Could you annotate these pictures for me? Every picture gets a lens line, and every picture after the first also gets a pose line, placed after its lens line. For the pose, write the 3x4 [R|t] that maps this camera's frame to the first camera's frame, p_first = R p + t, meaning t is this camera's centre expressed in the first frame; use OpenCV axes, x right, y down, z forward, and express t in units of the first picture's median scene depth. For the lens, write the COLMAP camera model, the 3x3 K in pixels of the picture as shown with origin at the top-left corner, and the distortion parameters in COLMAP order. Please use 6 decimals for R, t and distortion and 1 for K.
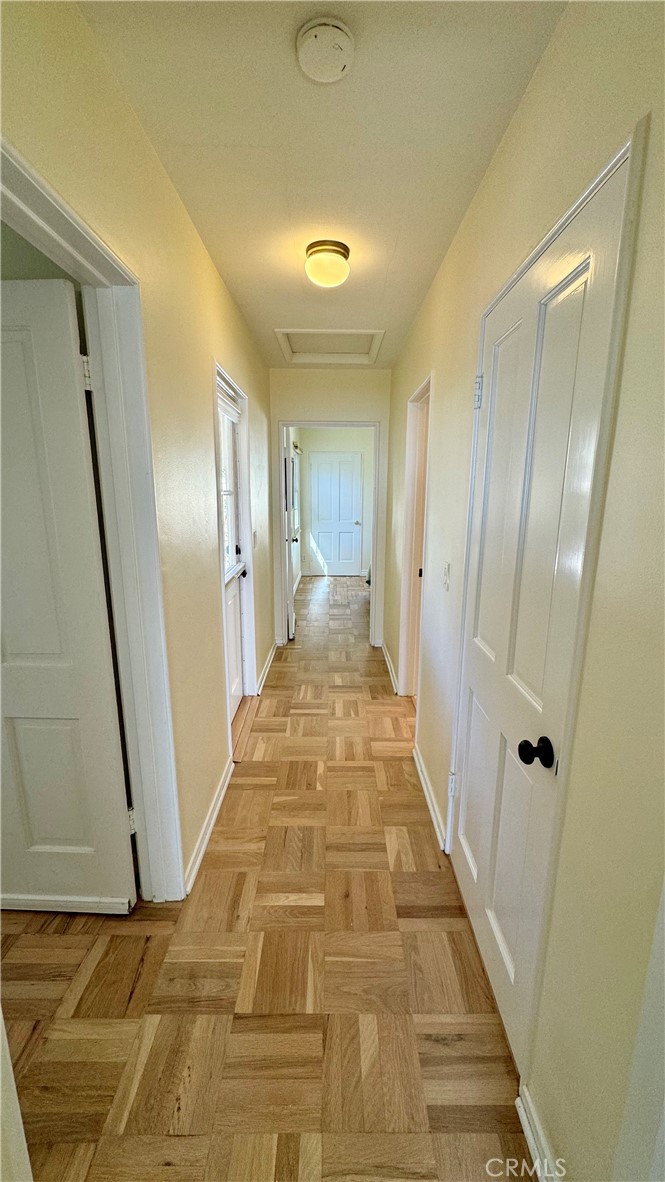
lens RADIAL K [[470.5, 0, 335.7], [0, 470.5, 590.0], [0, 0, 1]] dist [-0.000459, 0.000052]
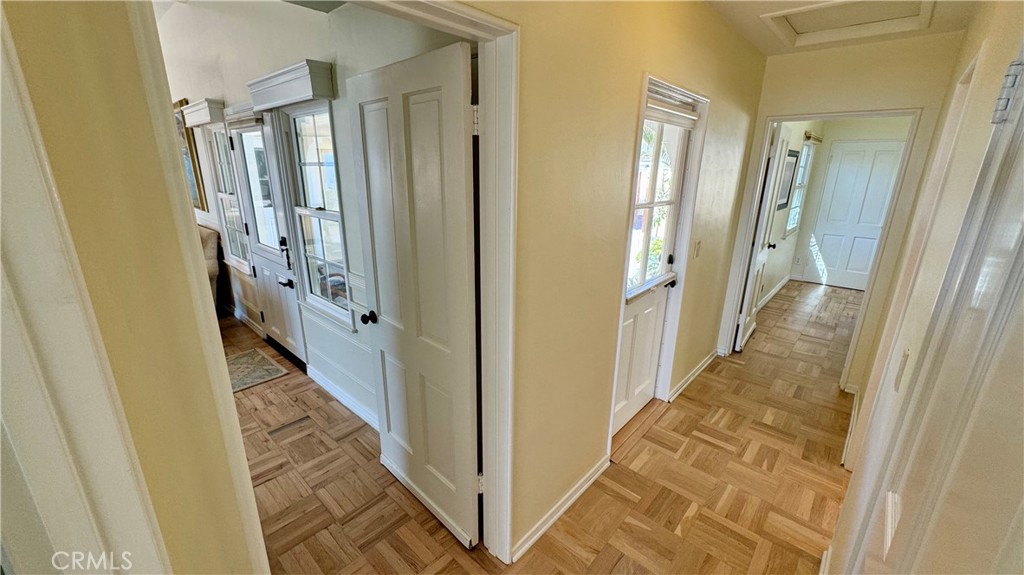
lens RADIAL K [[407.6, 0, 512.4], [0, 407.6, 290.2], [0, 0, 1]] dist [-0.000459, 0.000052]
pose [[0.739930, 0.198991, -0.642578, 0.114856], [-0.151147, 0.980000, 0.129436, -0.084446], [0.655484, 0.001351, 0.755208, 0.131340]]
